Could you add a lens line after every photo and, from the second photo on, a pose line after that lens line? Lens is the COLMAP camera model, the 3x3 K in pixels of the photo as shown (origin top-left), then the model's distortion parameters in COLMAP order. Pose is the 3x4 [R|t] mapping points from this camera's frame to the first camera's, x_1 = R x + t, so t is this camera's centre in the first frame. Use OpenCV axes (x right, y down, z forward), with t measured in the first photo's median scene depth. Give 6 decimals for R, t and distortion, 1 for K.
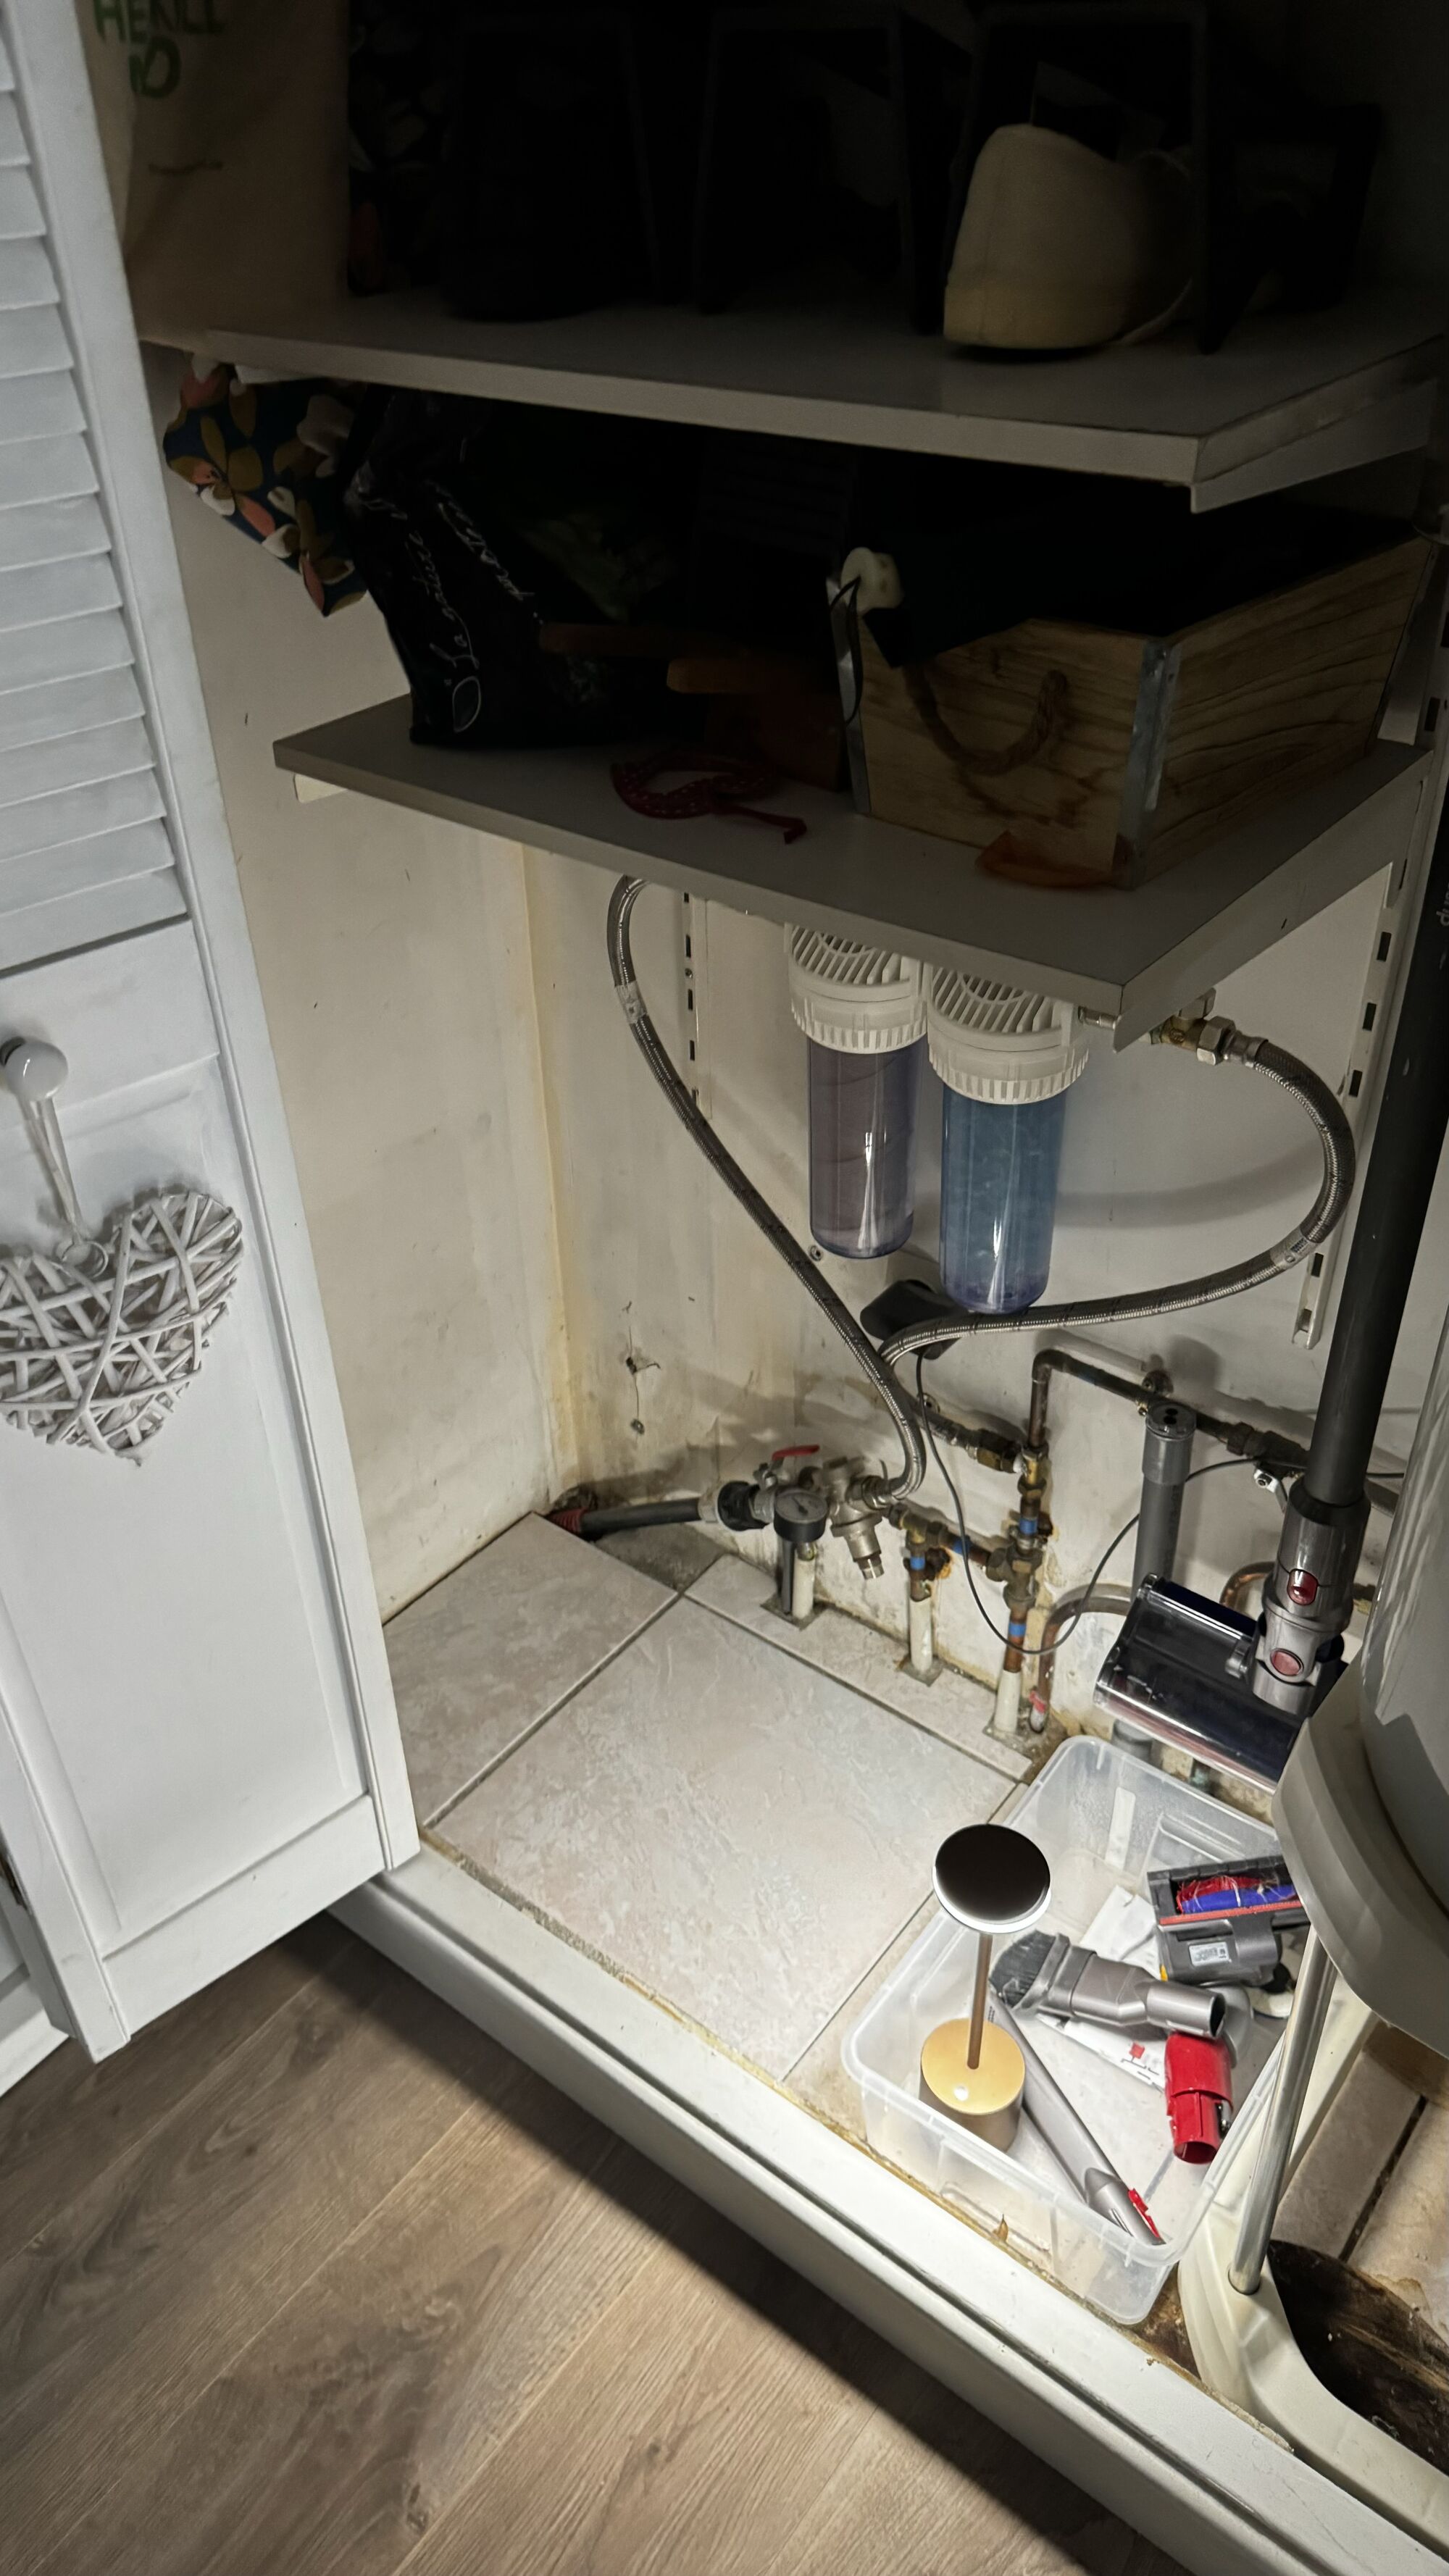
lens RADIAL K [[1790.9, 0, 724.5], [0, 1790.9, 1288.0], [0, 0, 1]] dist [0.095462, -0.155315]
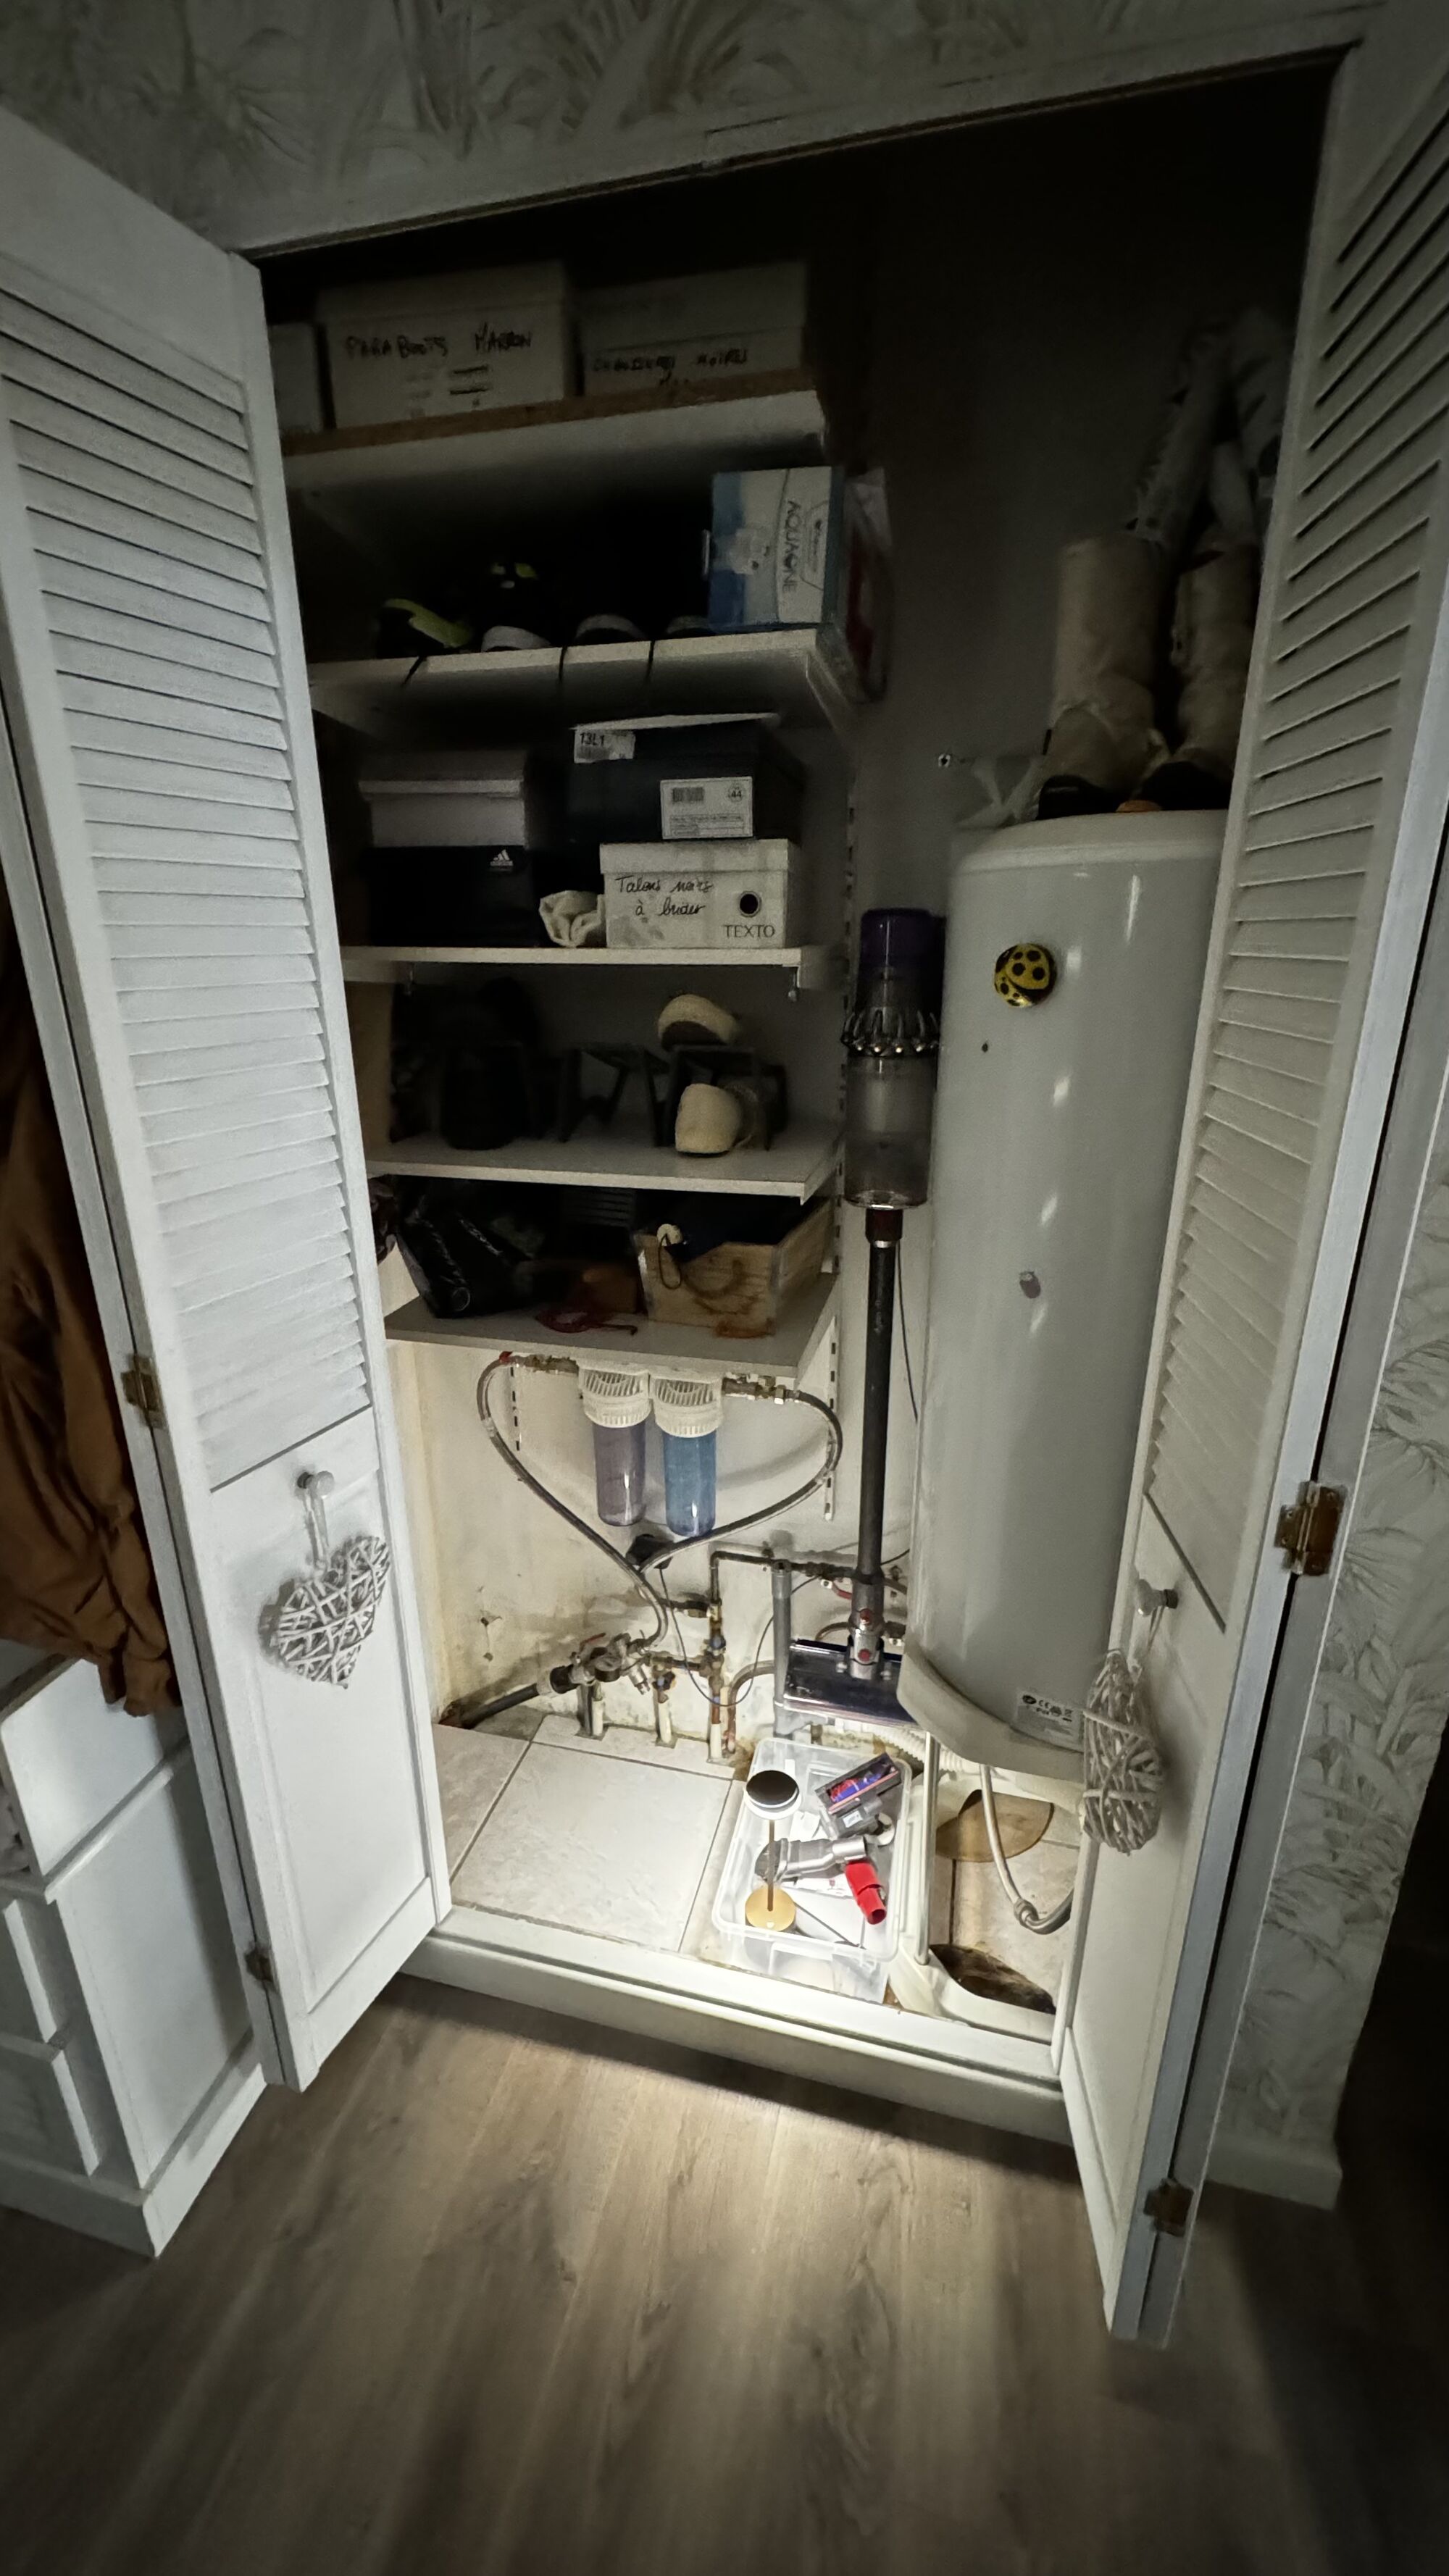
lens RADIAL K [[1017.7, 0, 724.5], [0, 1017.7, 1288.0], [0, 0, 1]] dist [0.000302, 0.000159]
pose [[0.912697, -0.110848, 0.393316, -0.265331], [0.220840, 0.943642, -0.246517, 0.040668], [-0.343824, 0.311855, 0.885738, -0.194080]]
